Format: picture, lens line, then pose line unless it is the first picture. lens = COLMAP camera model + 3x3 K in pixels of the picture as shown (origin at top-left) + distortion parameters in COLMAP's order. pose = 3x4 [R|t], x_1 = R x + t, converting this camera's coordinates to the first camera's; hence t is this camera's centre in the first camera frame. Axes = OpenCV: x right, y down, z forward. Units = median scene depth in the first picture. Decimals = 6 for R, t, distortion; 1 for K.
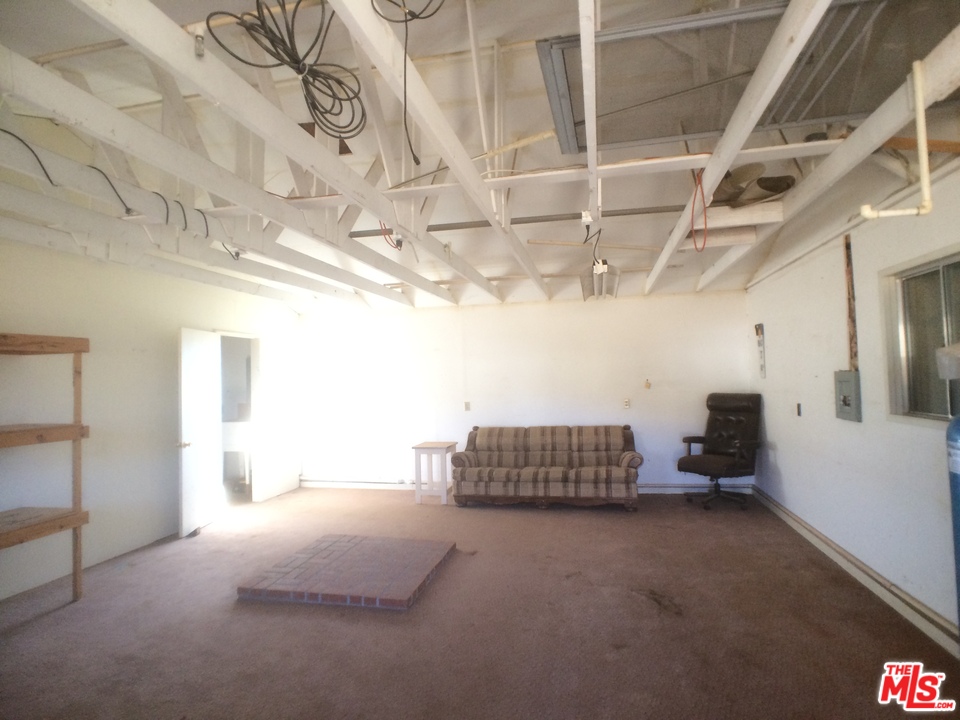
lens RADIAL K [[532.2, 0, 470.7], [0, 532.2, 356.8], [0, 0, 1]] dist [-0.036557, -0.000086]
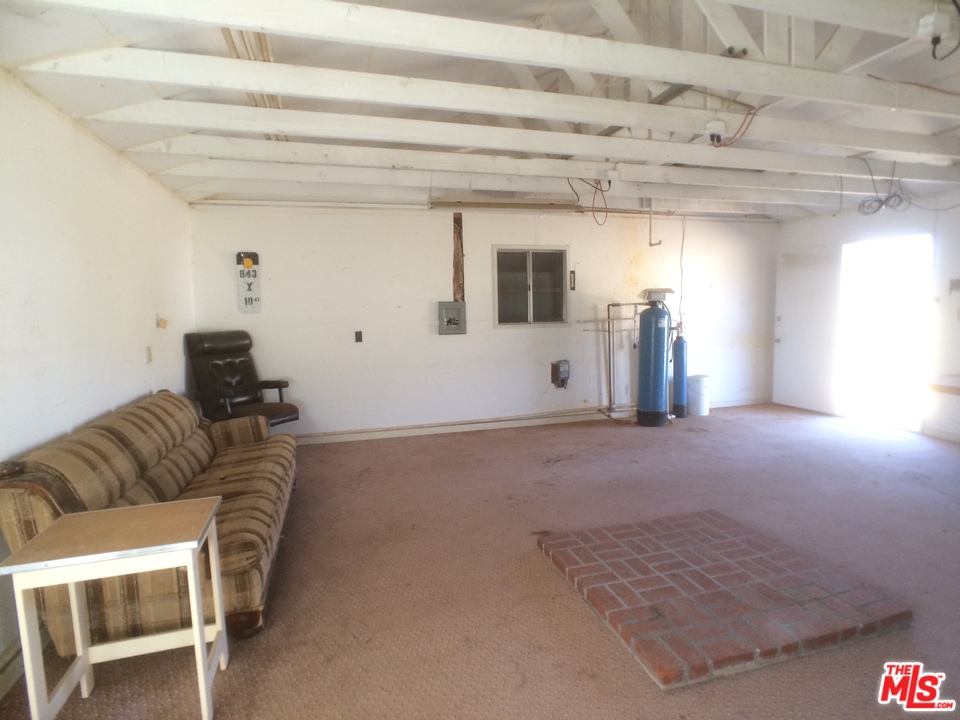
lens RADIAL K [[532.2, 0, 470.7], [0, 532.2, 356.8], [0, 0, 1]] dist [-0.036557, -0.000086]
pose [[-0.478783, -0.047865, 0.876628, -0.642022], [0.001205, 0.998476, 0.055176, 0.097343], [-0.877933, 0.027474, -0.477995, 1.598702]]
